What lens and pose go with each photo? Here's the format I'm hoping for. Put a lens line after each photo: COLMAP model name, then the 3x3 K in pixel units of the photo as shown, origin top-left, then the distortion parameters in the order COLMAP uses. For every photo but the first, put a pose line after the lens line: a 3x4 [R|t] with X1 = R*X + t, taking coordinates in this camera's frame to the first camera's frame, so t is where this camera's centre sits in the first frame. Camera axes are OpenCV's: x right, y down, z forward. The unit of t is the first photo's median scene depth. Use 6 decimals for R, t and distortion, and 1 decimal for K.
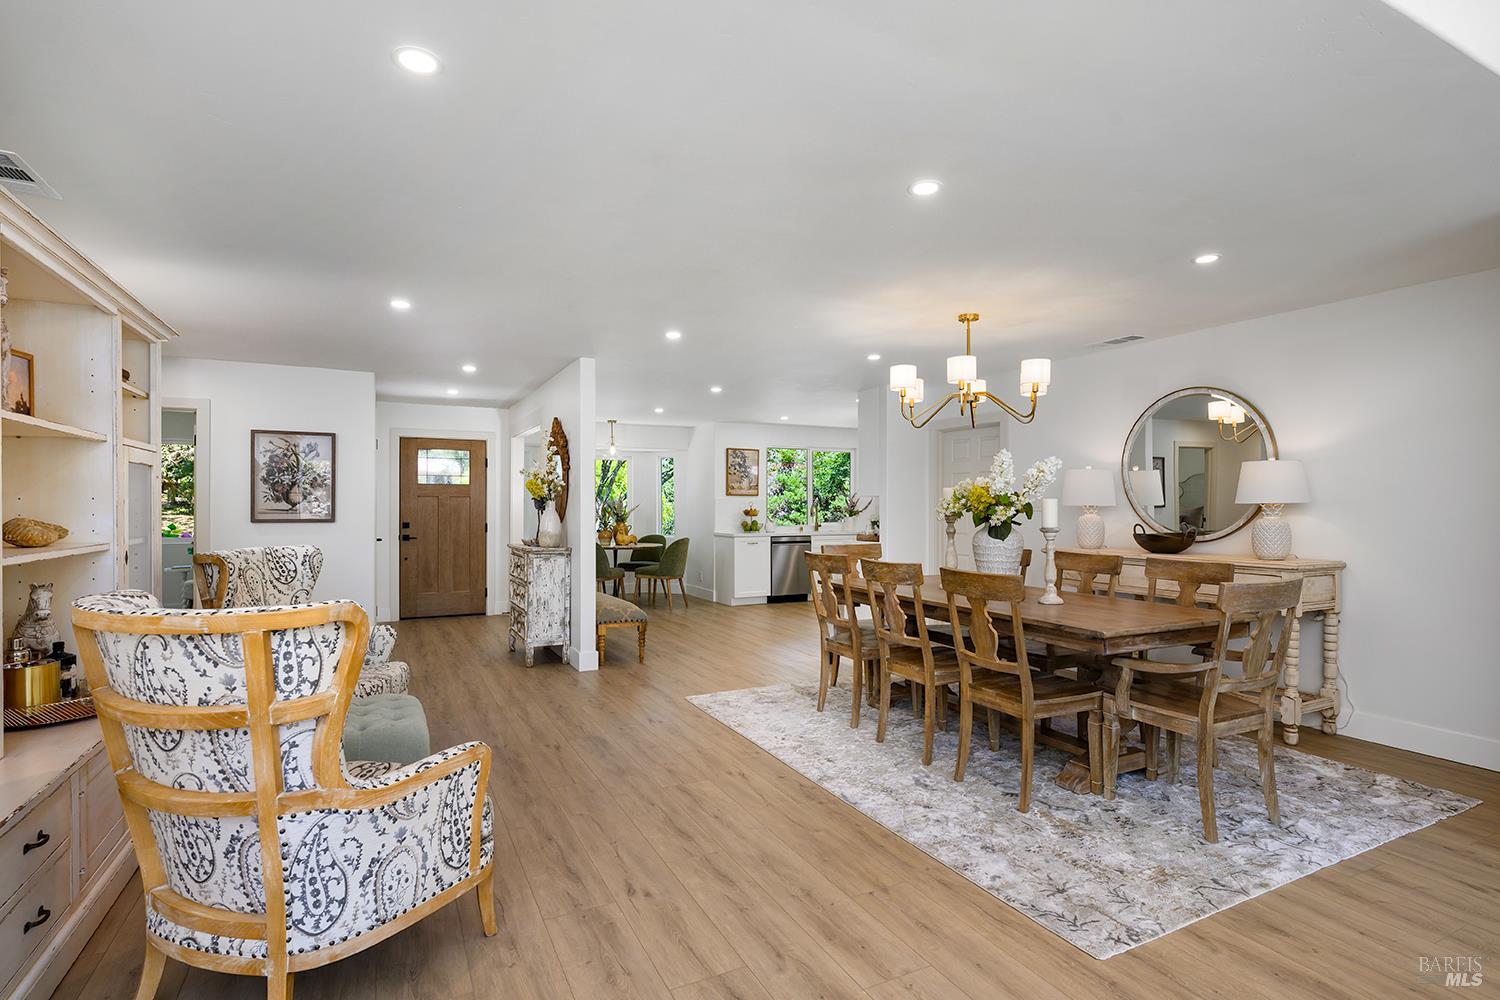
lens RADIAL K [[727.8, 0, 750.3], [0, 727.8, 504.4], [0, 0, 1]] dist [-0.001484, -0.000061]
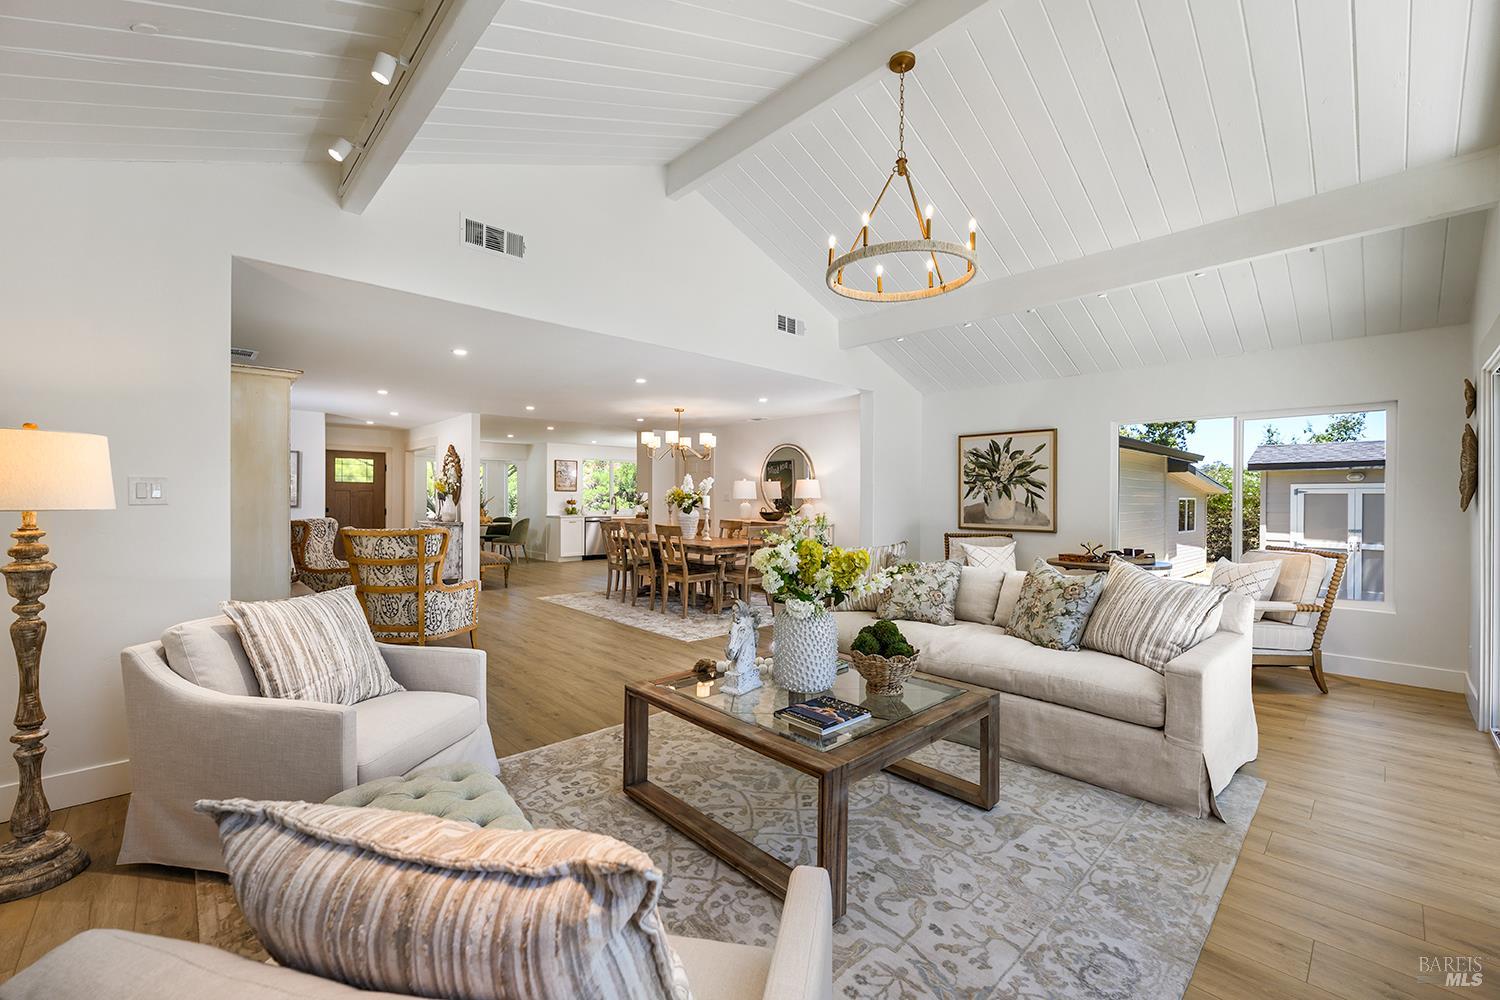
lens RADIAL K [[605.9, 0, 748.1], [0, 605.9, 501.5], [0, 0, 1]] dist [-0.014610, -0.000303]
pose [[0.959276, 0.004751, 0.282430, -0.003838], [-0.007117, 0.999948, 0.007352, -0.003608], [-0.282380, -0.009062, 0.959260, -0.557551]]
